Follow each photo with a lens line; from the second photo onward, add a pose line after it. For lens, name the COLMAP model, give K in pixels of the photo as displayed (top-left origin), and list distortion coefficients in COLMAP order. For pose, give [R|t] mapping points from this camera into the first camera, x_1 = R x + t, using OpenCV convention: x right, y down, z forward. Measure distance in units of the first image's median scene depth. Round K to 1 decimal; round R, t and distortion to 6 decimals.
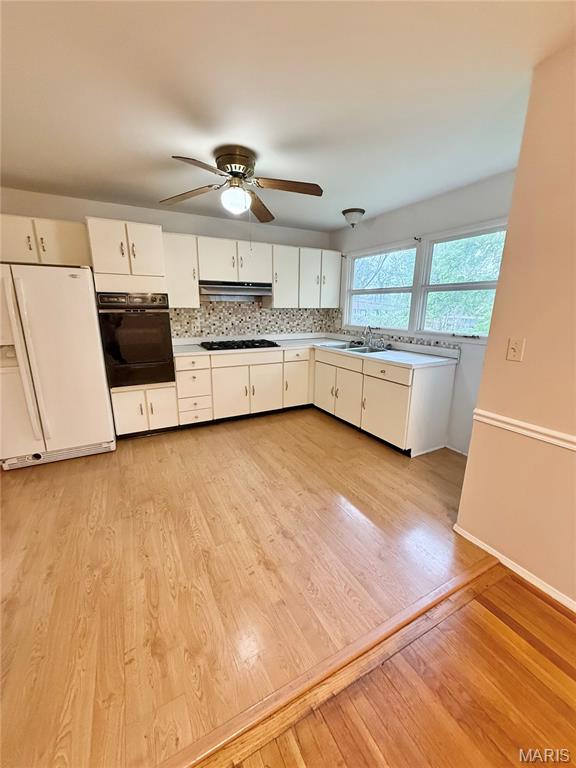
lens RADIAL K [[305.9, 0, 288.0], [0, 305.9, 384.0], [0, 0, 1]] dist [0.001434, 0.000170]
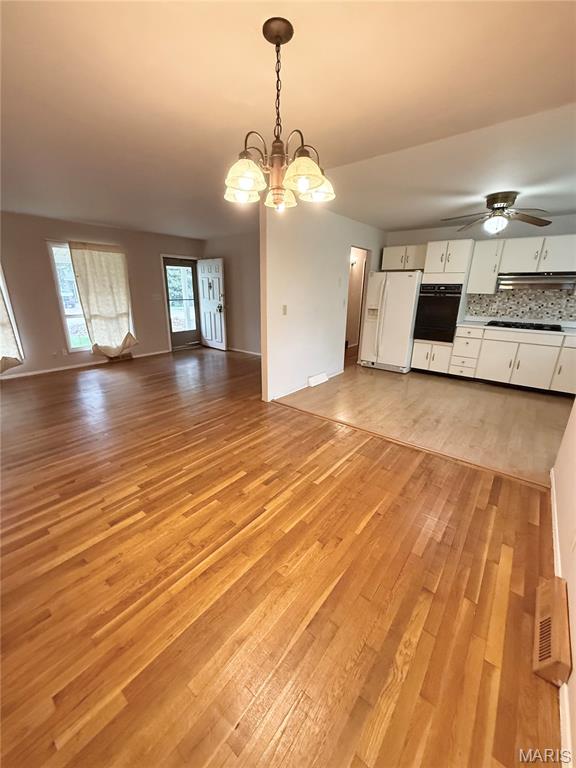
lens RADIAL K [[305.9, 0, 288.0], [0, 305.9, 384.0], [0, 0, 1]] dist [0.001434, 0.000170]
pose [[0.396372, 0.275246, -0.875859, 0.631390], [-0.236879, 0.952361, 0.192087, 0.080045], [0.887005, 0.131334, 0.442689, -0.328484]]
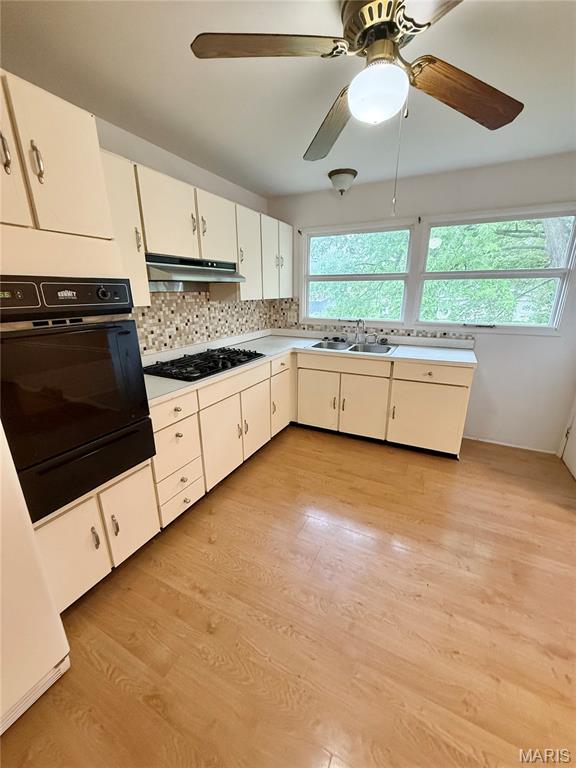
lens RADIAL K [[305.9, 0, 288.0], [0, 305.9, 384.0], [0, 0, 1]] dist [0.001434, 0.000170]
pose [[0.819590, -0.176880, 0.544965, -0.408826], [0.149807, 0.984222, 0.094152, -0.127583], [-0.553020, 0.004474, 0.833156, 0.419152]]
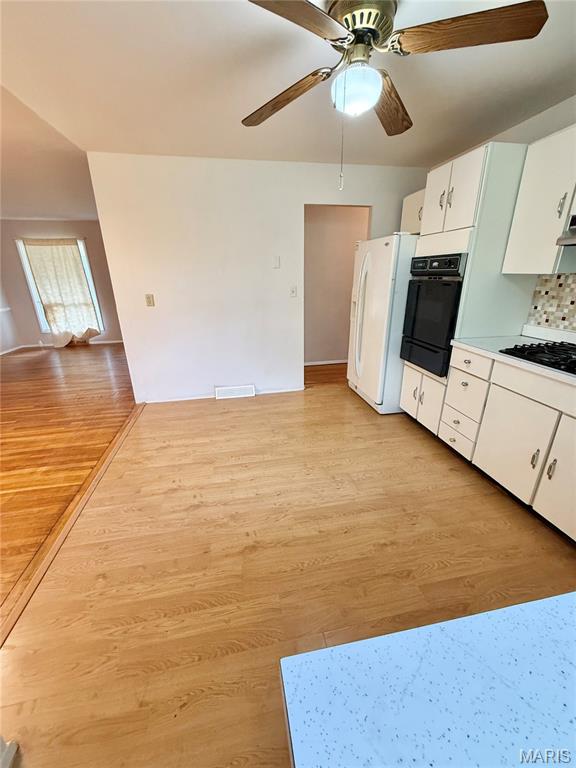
lens RADIAL K [[305.9, 0, 288.0], [0, 305.9, 384.0], [0, 0, 1]] dist [0.001434, 0.000170]
pose [[-0.295481, 0.325086, -0.898338, 0.372025], [-0.222775, 0.890955, 0.395689, -0.187312], [0.929012, 0.317046, -0.190839, 0.738811]]
